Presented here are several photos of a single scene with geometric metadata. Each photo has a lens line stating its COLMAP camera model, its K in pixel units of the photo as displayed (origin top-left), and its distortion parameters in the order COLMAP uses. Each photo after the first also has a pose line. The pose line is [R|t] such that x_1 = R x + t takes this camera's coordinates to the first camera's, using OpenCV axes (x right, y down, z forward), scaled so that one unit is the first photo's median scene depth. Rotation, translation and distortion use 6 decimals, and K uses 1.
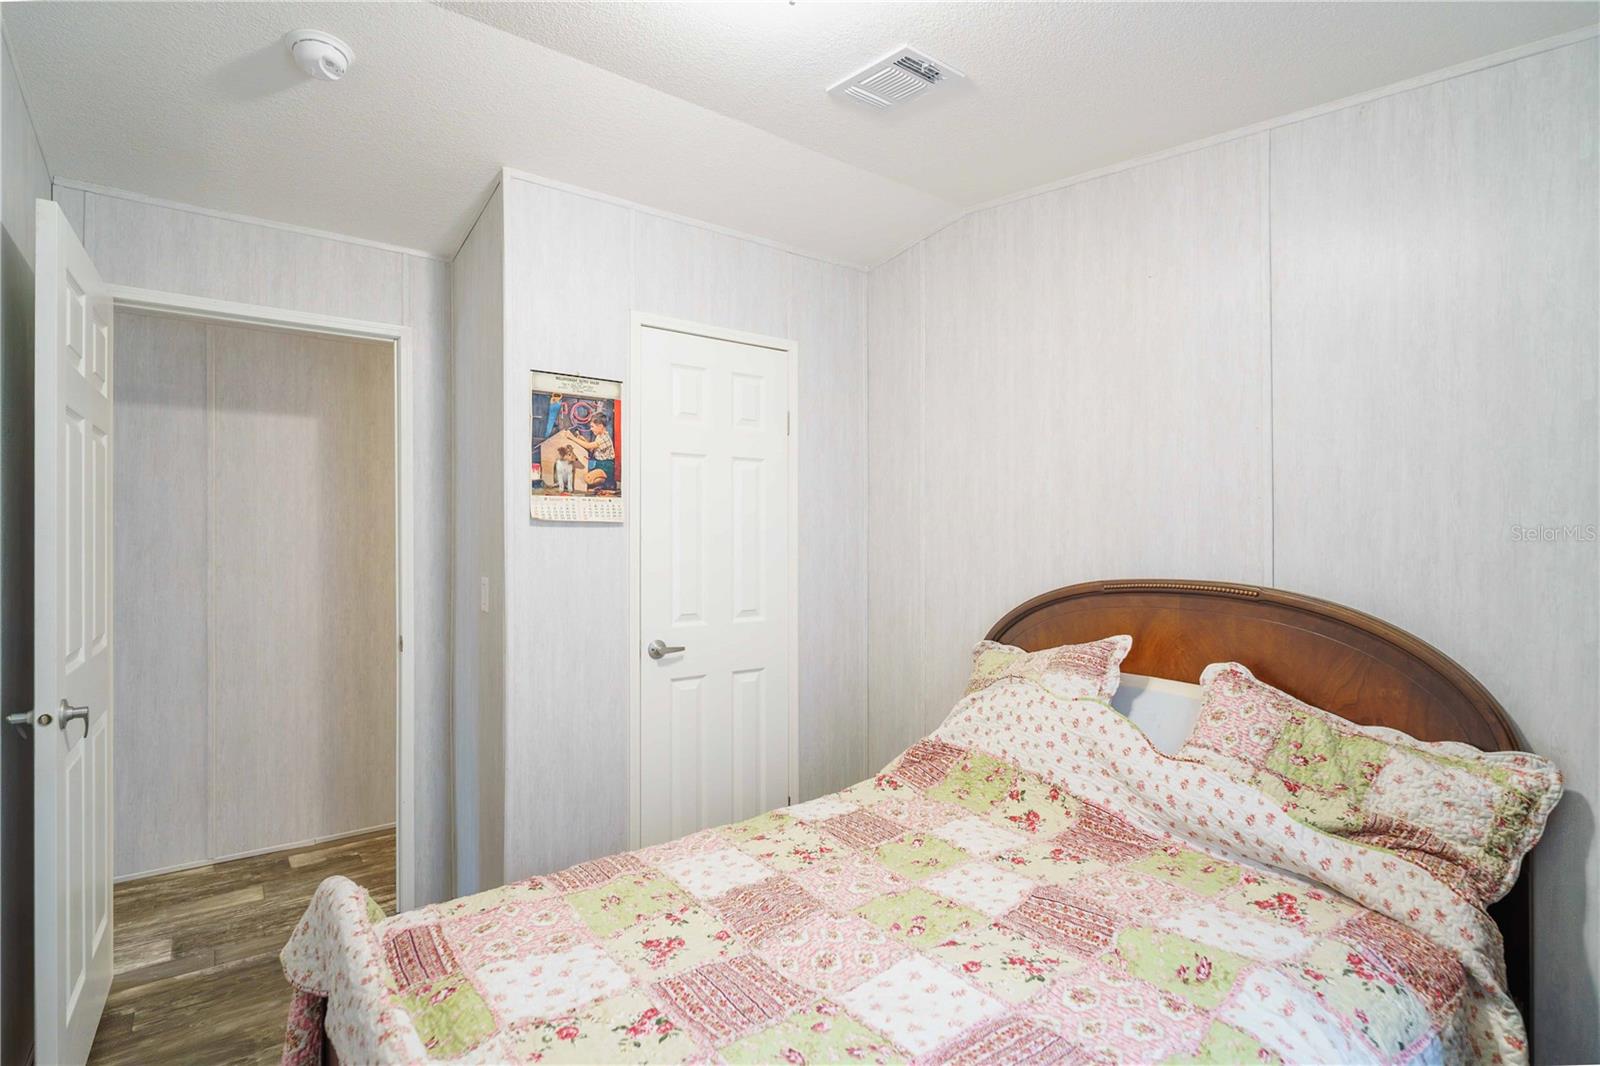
lens RADIAL K [[748.0, 0, 795.9], [0, 748.0, 537.8], [0, 0, 1]] dist [-0.018806, 0.009681]
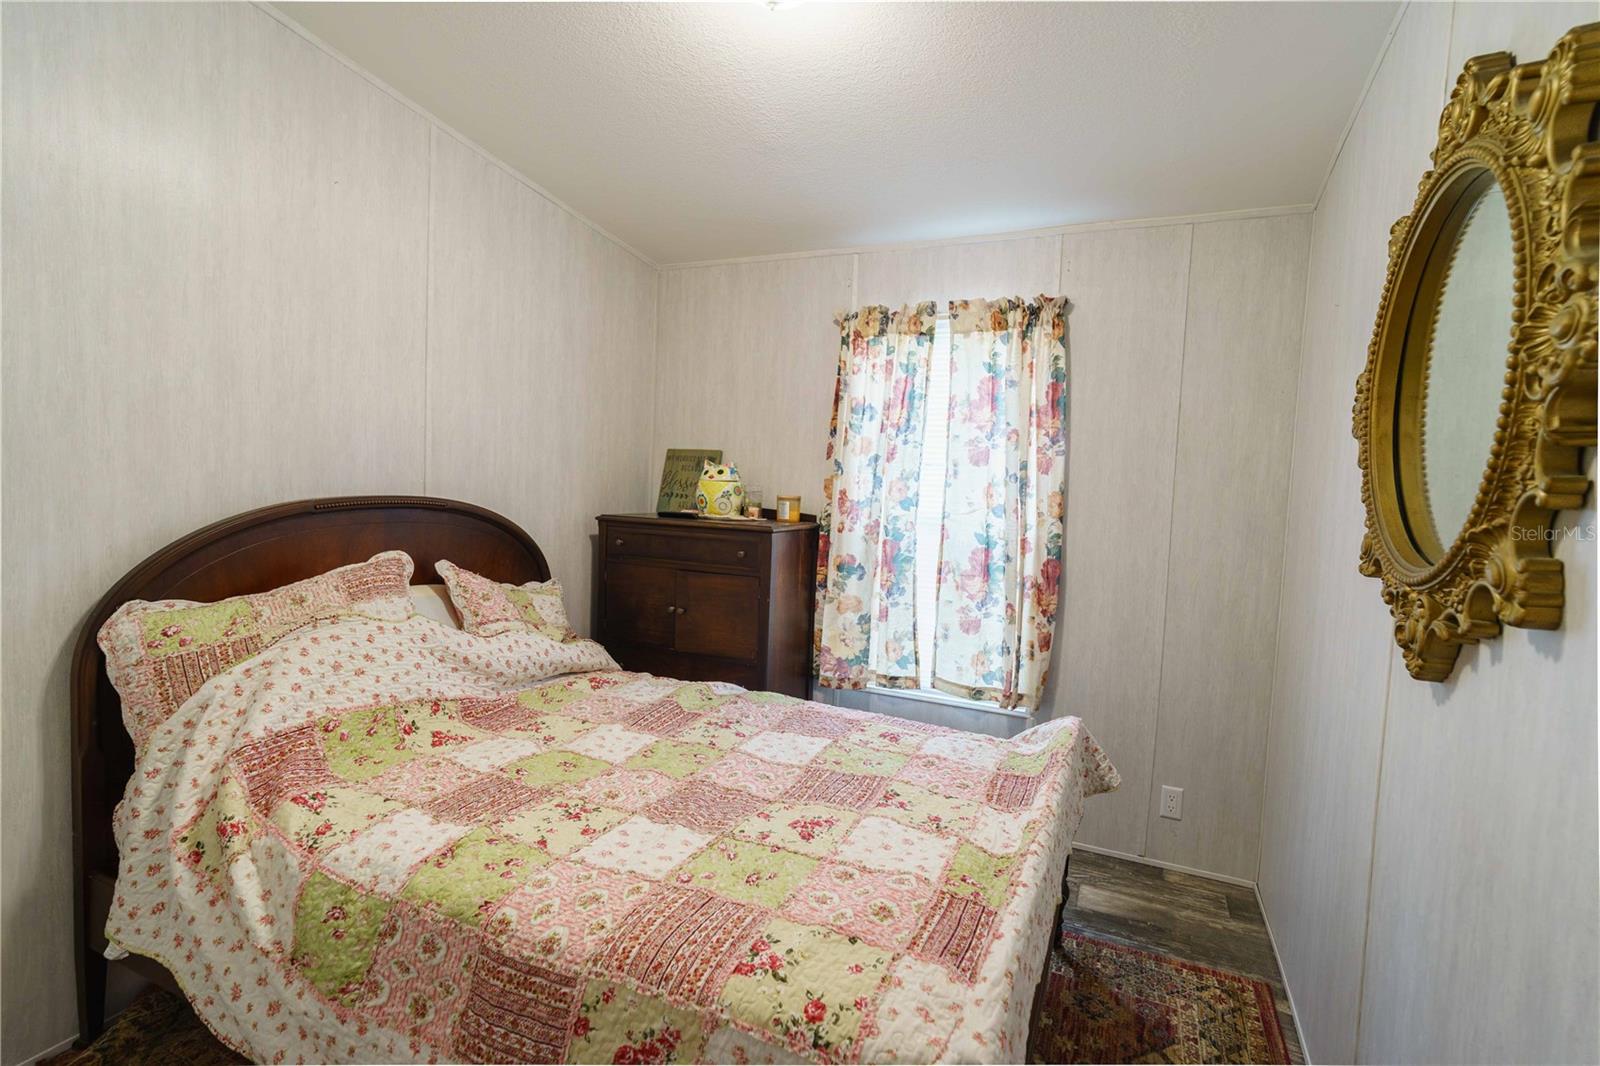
lens RADIAL K [[748.0, 0, 797.6], [0, 748.0, 524.5], [0, 0, 1]] dist [-0.018806, 0.009681]
pose [[-0.456466, -0.074642, 0.886605, -0.828100], [-0.041947, 0.997172, 0.062354, 0.006800], [-0.888752, -0.008728, -0.458306, 1.101642]]
